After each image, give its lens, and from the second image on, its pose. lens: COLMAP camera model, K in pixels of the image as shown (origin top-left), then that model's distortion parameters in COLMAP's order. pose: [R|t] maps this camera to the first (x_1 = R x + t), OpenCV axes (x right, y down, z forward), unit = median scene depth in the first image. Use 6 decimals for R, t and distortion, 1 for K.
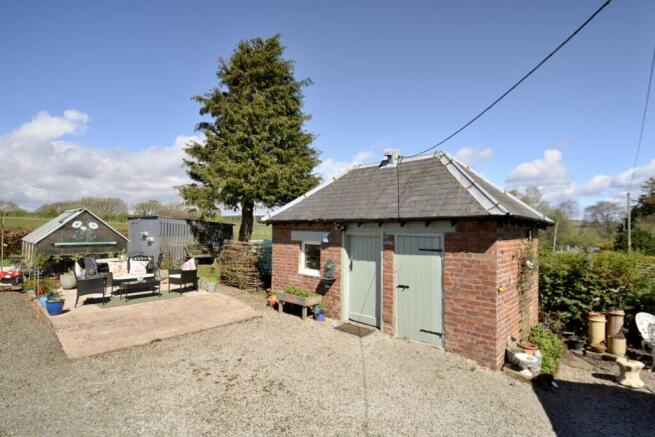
lens RADIAL K [[321.5, 0, 341.6], [0, 321.5, 220.1], [0, 0, 1]] dist [-0.034123, -0.000796]
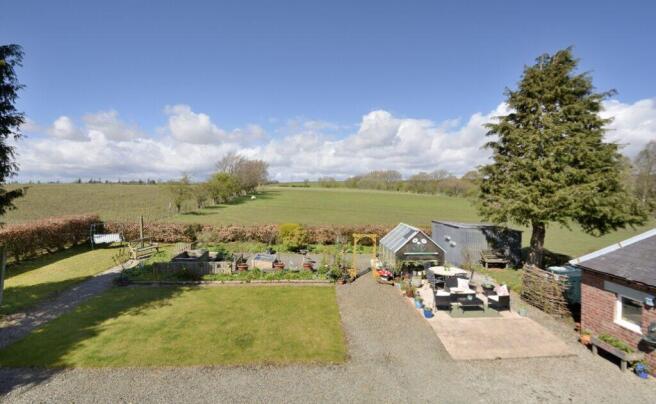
lens RADIAL K [[314.6, 0, 330.5], [0, 314.6, 188.7], [0, 0, 1]] dist [0.001410, -0.009673]
pose [[0.693552, -0.009850, -0.720339, -0.032651], [0.028854, 0.999484, 0.014114, -0.313493], [0.719829, -0.030573, 0.693478, -0.395528]]
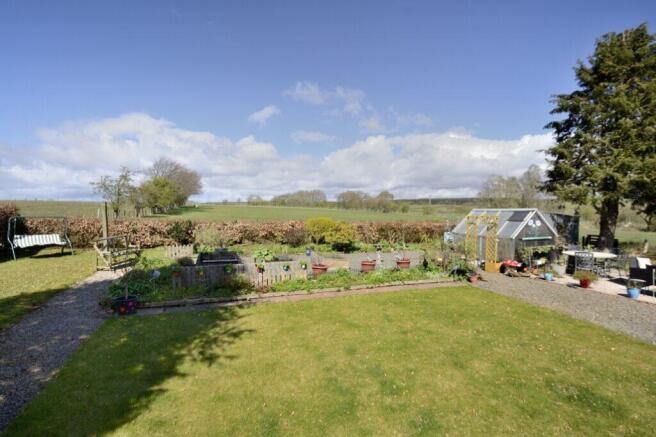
lens RADIAL K [[295.2, 0, 327.2], [0, 295.2, 208.8], [0, 0, 1]] dist [-0.017342, -0.000338]
pose [[0.861345, -0.014323, -0.507819, -1.096371], [0.026221, 0.999524, 0.016285, -0.092142], [0.507343, -0.027342, 0.861310, -0.434275]]
